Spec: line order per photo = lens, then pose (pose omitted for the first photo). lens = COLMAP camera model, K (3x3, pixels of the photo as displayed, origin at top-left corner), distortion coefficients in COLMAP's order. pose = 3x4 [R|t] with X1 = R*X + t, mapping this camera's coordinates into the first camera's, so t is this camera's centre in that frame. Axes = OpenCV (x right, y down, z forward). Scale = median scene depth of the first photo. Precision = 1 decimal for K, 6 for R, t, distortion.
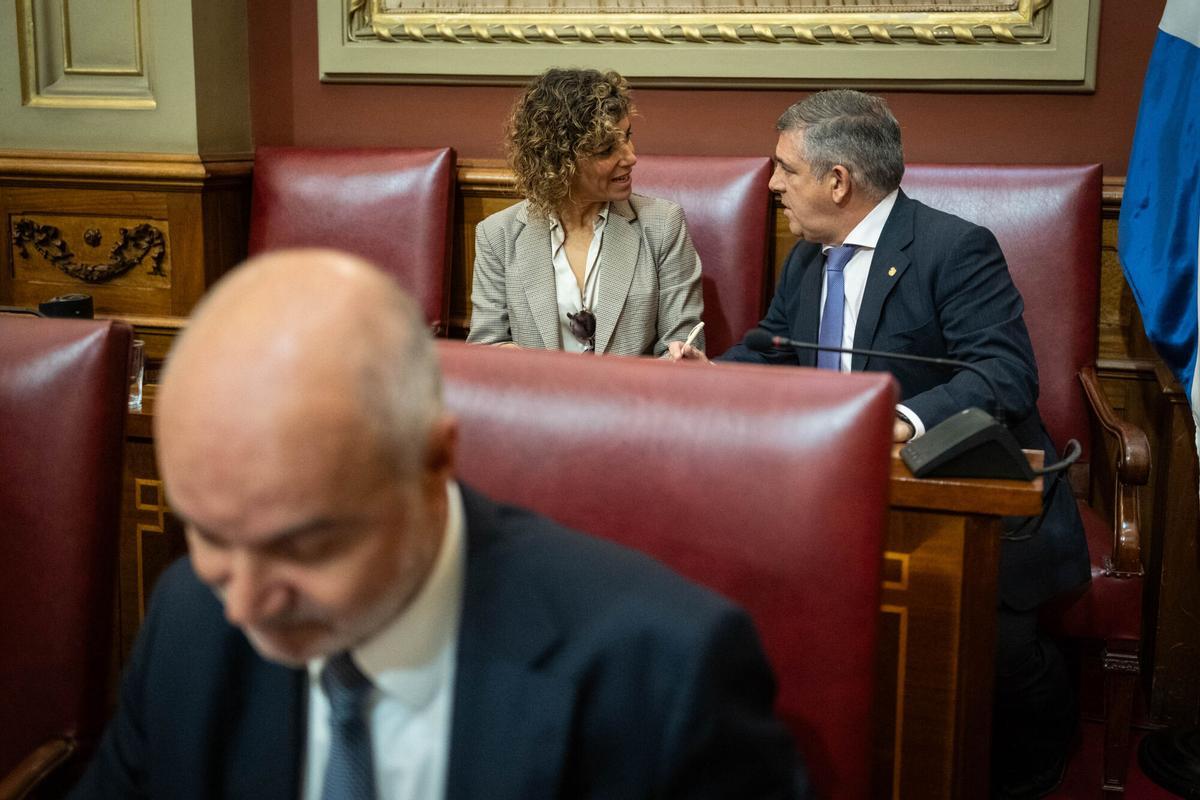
lens RADIAL K [[1468.7, 0, 596.1], [0, 1468.7, 398.6], [0, 0, 1]] dist [0.003730, 0.004039]
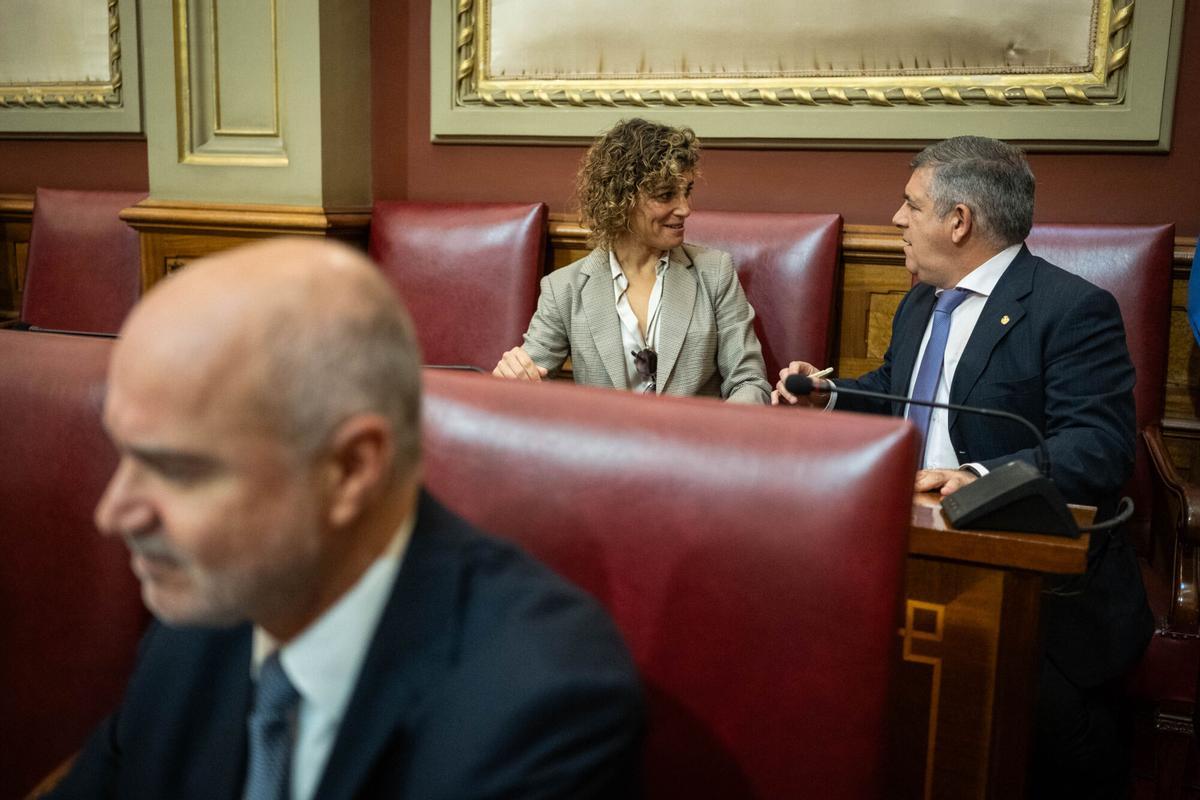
lens RADIAL K [[1163.1, 0, 599.4], [0, 1163.1, 434.7], [0, 0, 1]] dist [0.009250, -0.015424]
pose [[0.989084, 0.038833, -0.142143, 0.073443], [-0.039751, 0.999203, -0.003620, 0.002560], [0.141889, 0.009231, 0.989840, 0.155894]]
